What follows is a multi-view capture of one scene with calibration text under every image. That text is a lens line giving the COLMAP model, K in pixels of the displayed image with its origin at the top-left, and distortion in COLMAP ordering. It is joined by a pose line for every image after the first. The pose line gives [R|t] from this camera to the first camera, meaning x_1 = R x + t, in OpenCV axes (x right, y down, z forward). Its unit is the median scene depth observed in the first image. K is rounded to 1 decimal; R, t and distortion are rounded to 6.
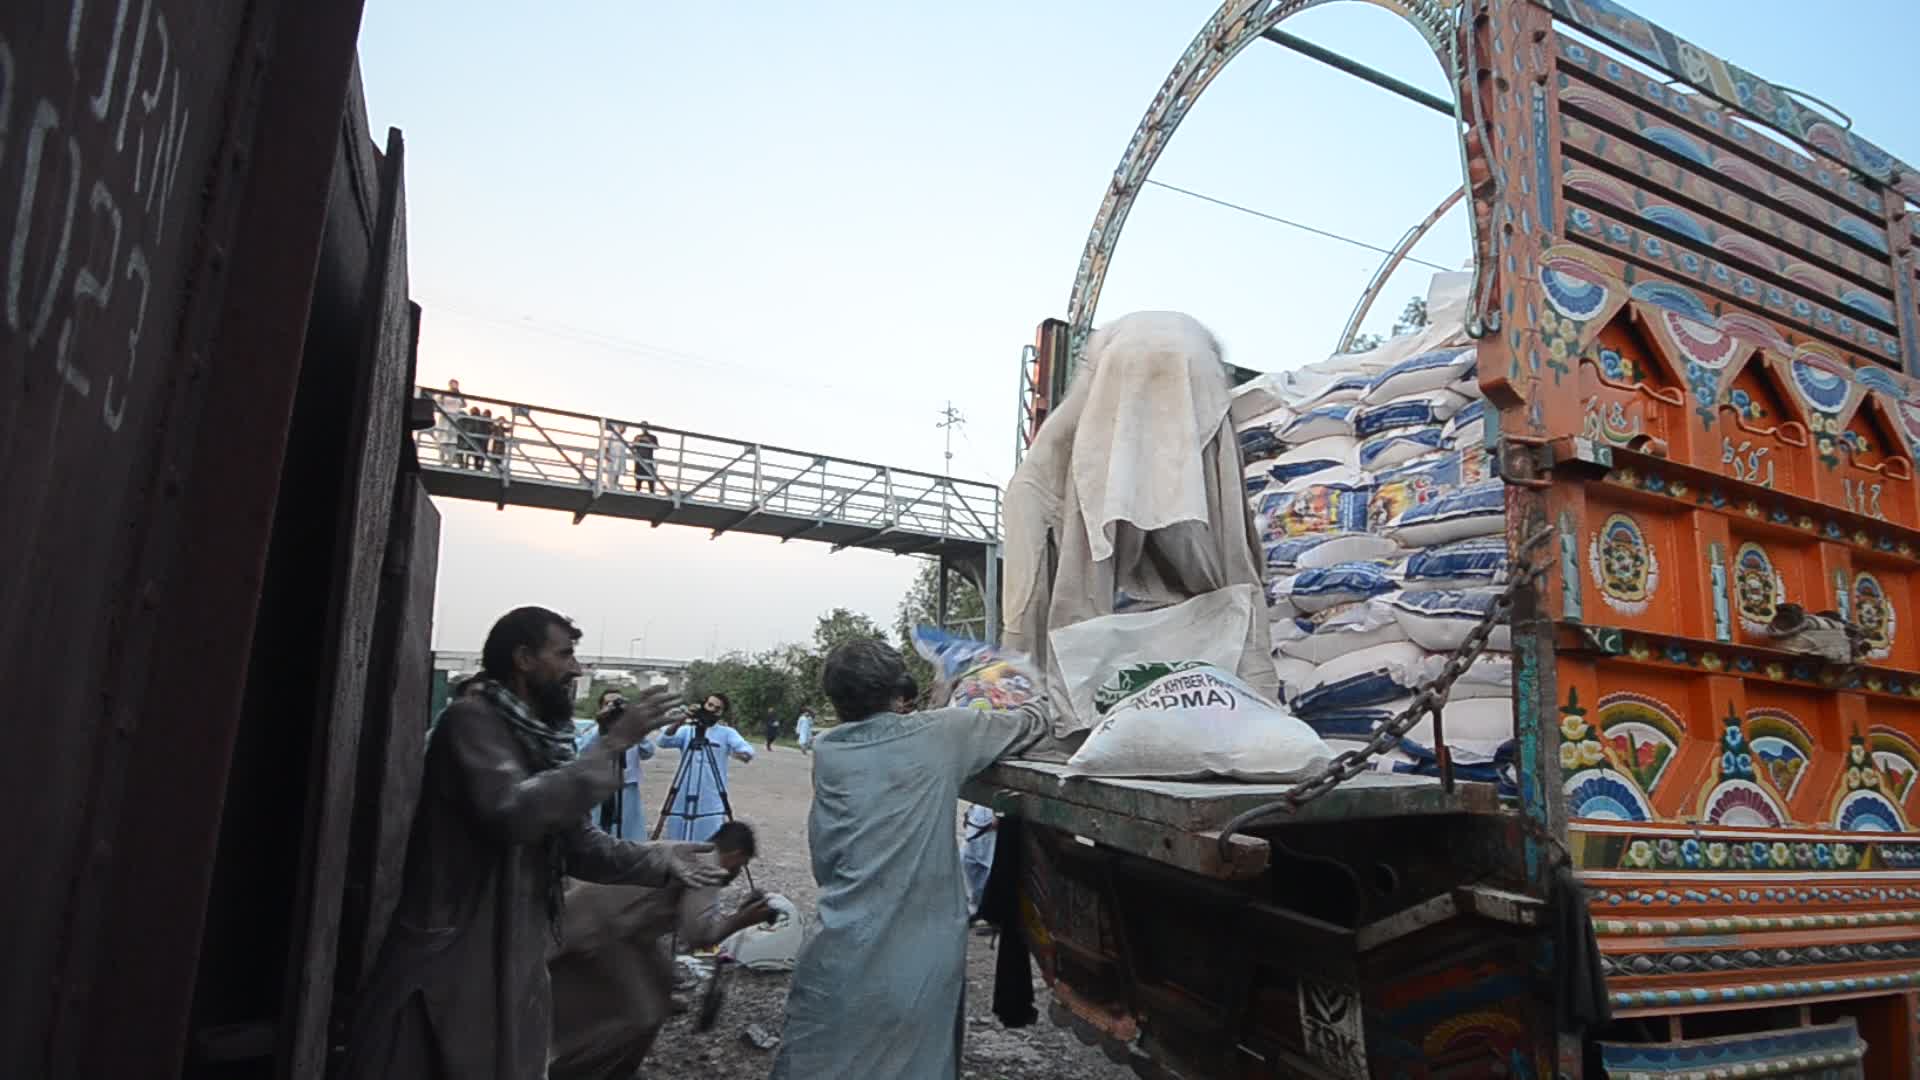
lens RADIAL K [[873.9, 0, 976.2], [0, 873.9, 557.7], [0, 0, 1]] dist [0.007023, -0.009075]
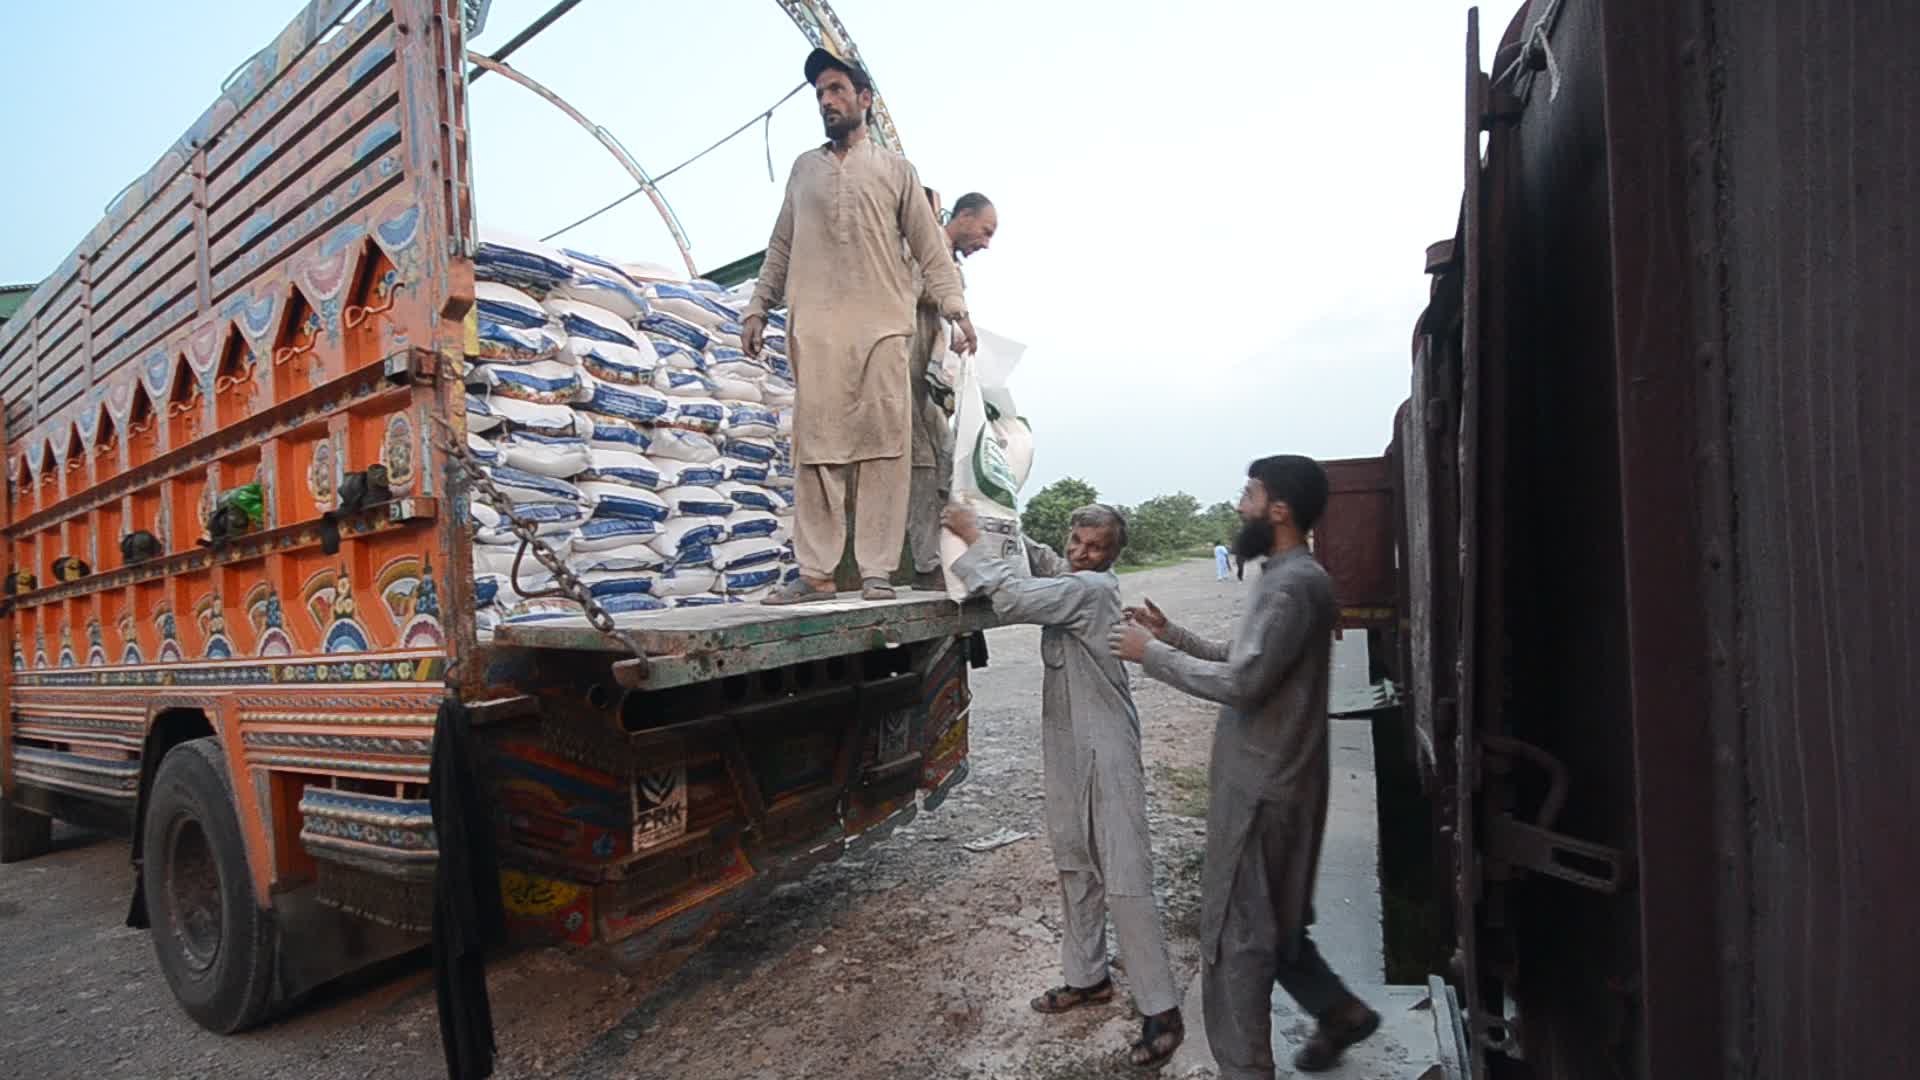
lens RADIAL K [[871.2, 0, 965.1], [0, 871.2, 557.3], [0, 0, 1]] dist [0.002686, 0.000521]
pose [[0.572895, -0.128391, -0.809510, 2.502283], [0.297656, 0.952815, 0.059533, 0.369664], [0.763670, -0.275062, 0.584080, 0.973391]]
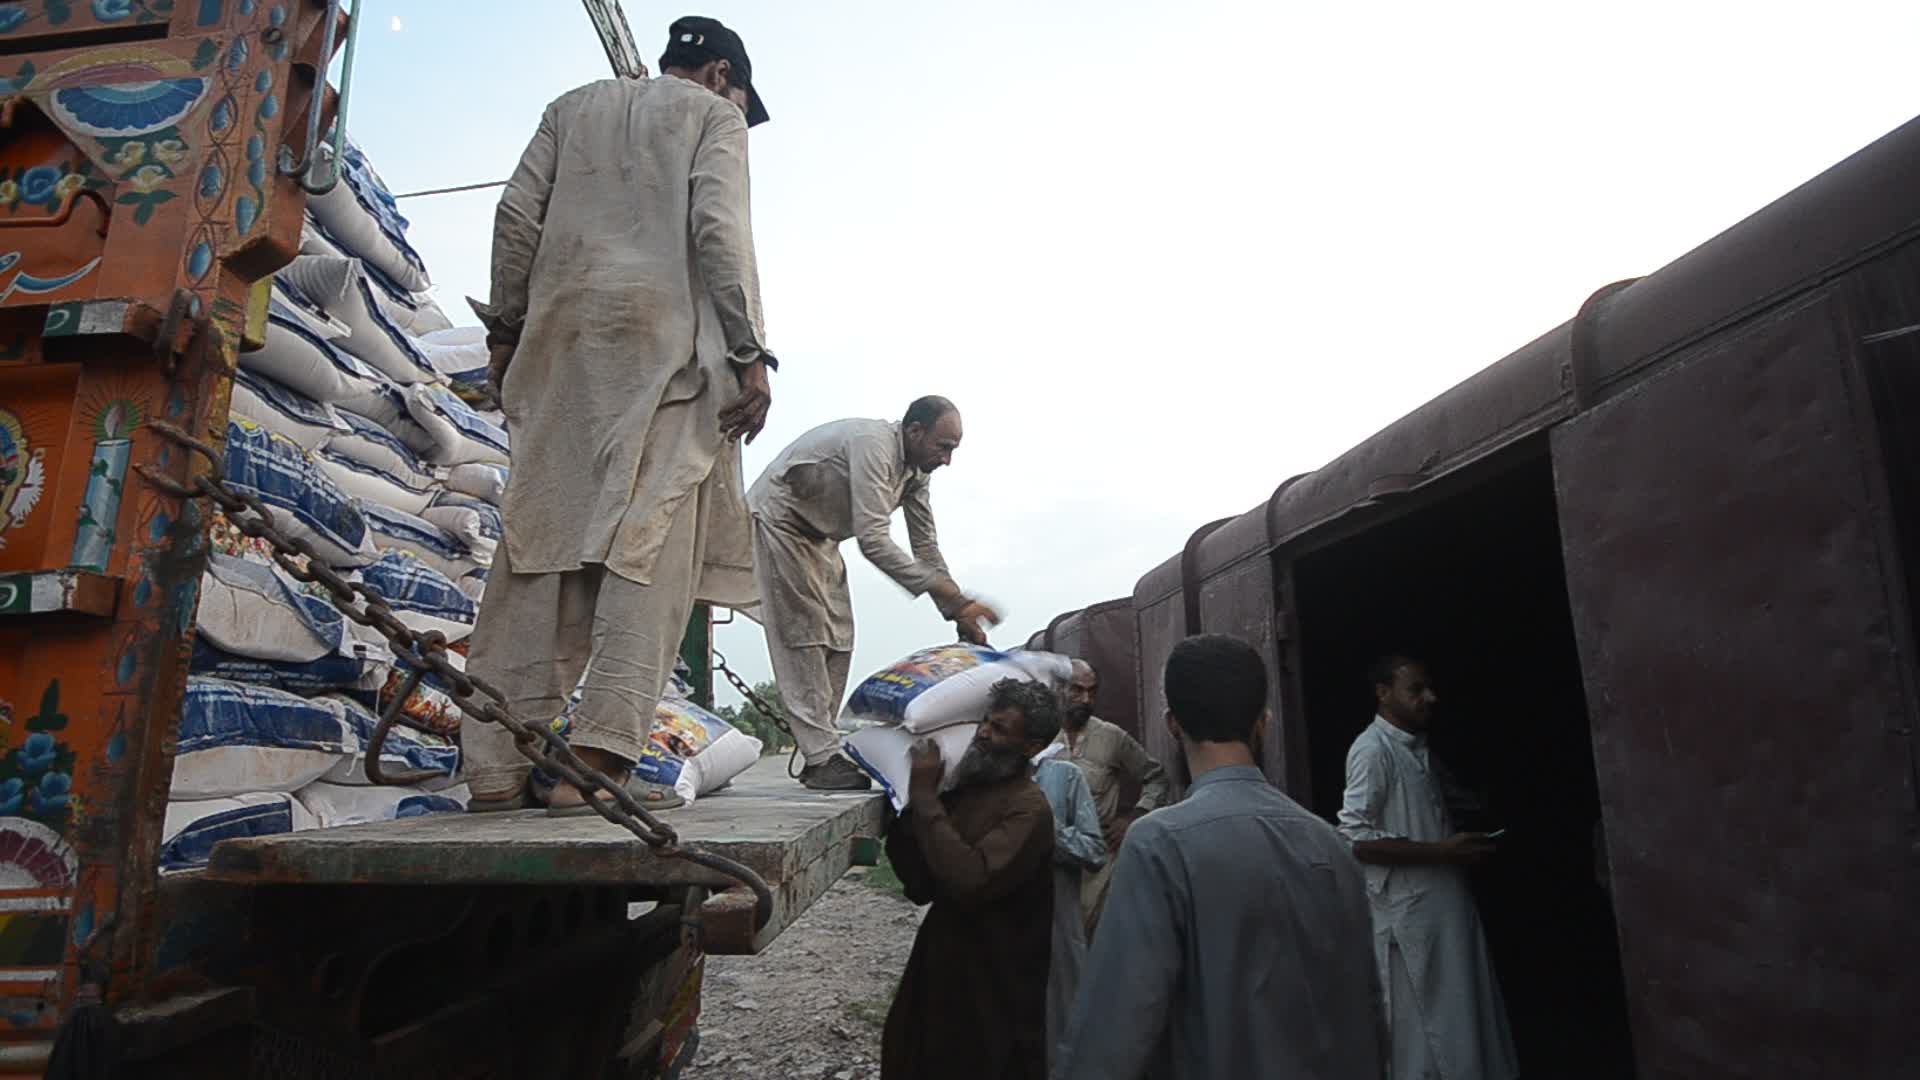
lens RADIAL K [[873.9, 0, 976.2], [0, 873.9, 557.7], [0, 0, 1]] dist [0.007023, -0.009075]
pose [[0.919538, -0.186480, -0.345941, 1.948224], [0.189958, 0.981495, -0.024155, 0.270301], [0.344044, -0.043503, 0.937945, 0.794586]]
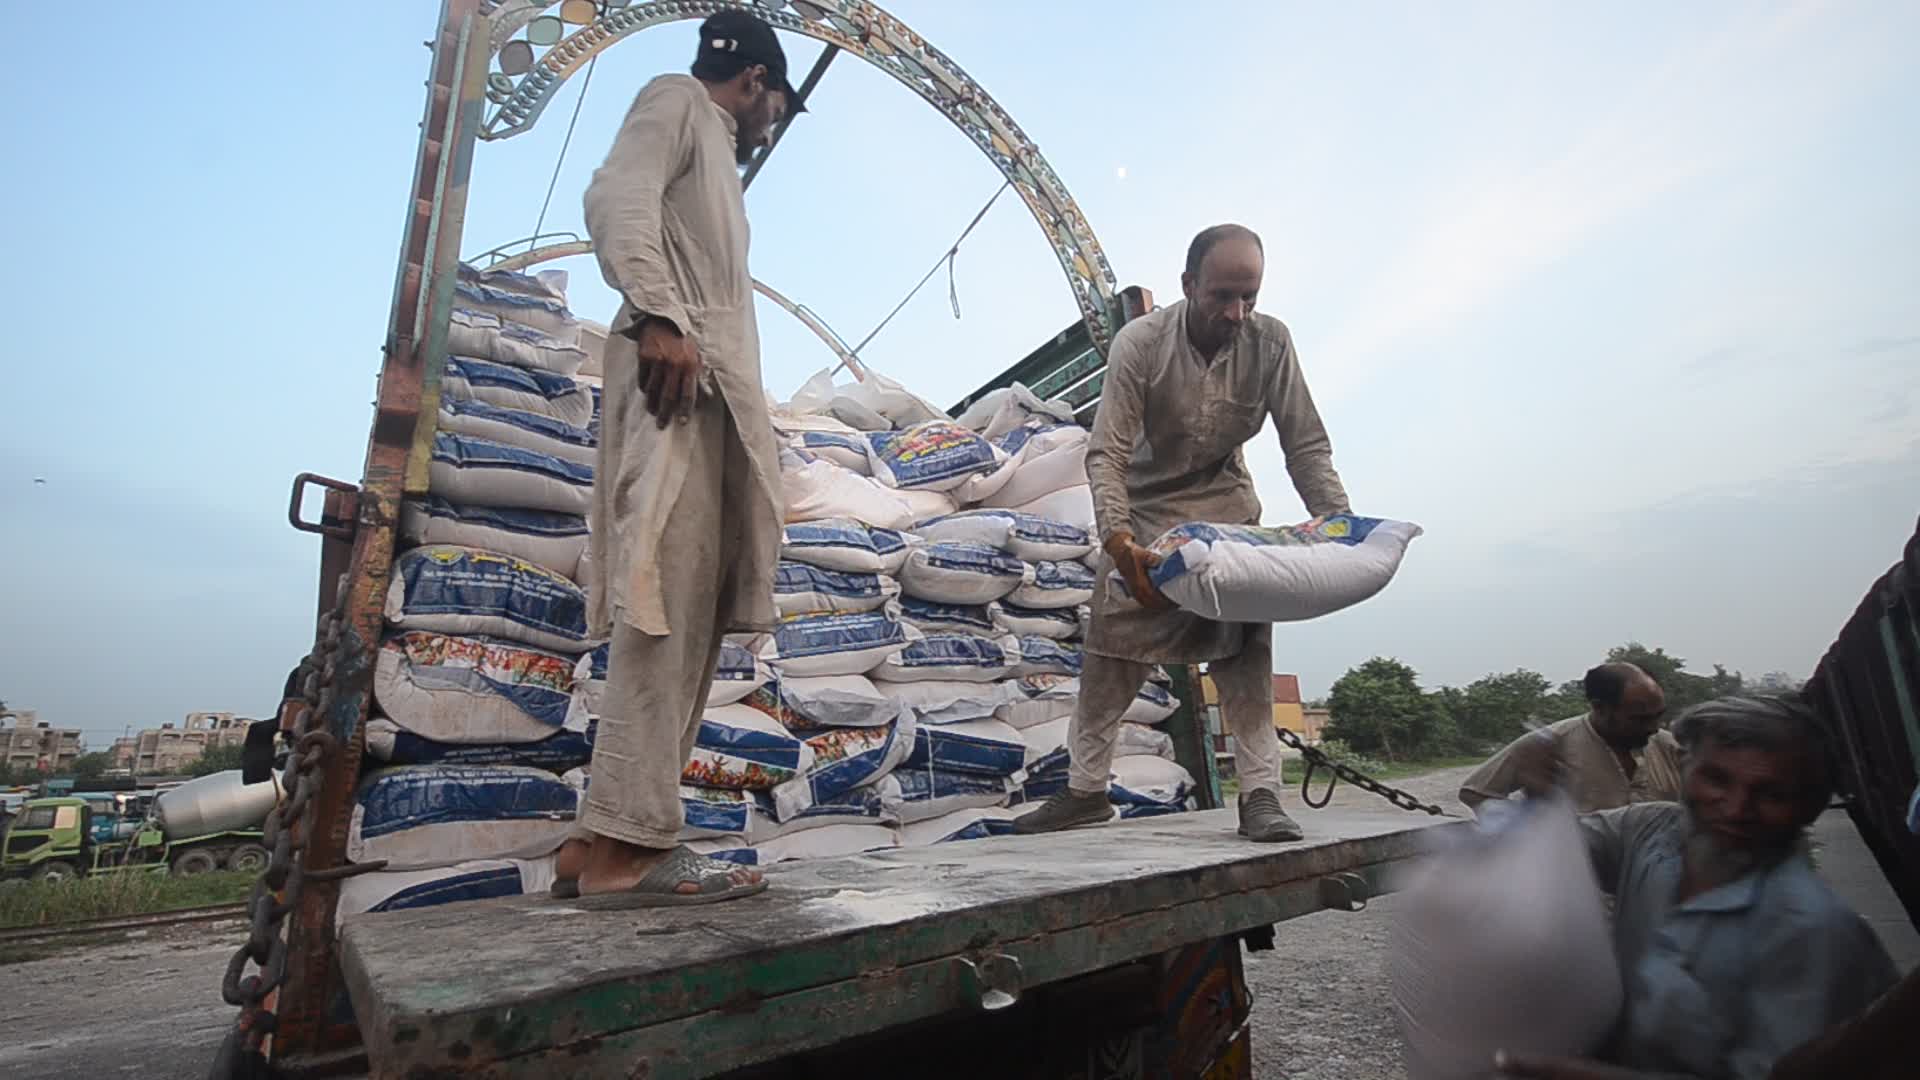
lens RADIAL K [[837.7, 0, 961.1], [0, 837.7, 531.7], [0, 0, 1]] dist [-0.004316, -0.000319]
pose [[0.267435, -0.364865, -0.891825, 2.062614], [0.304963, 0.910010, -0.280855, 0.394027], [0.914044, -0.196863, 0.354638, 1.384763]]
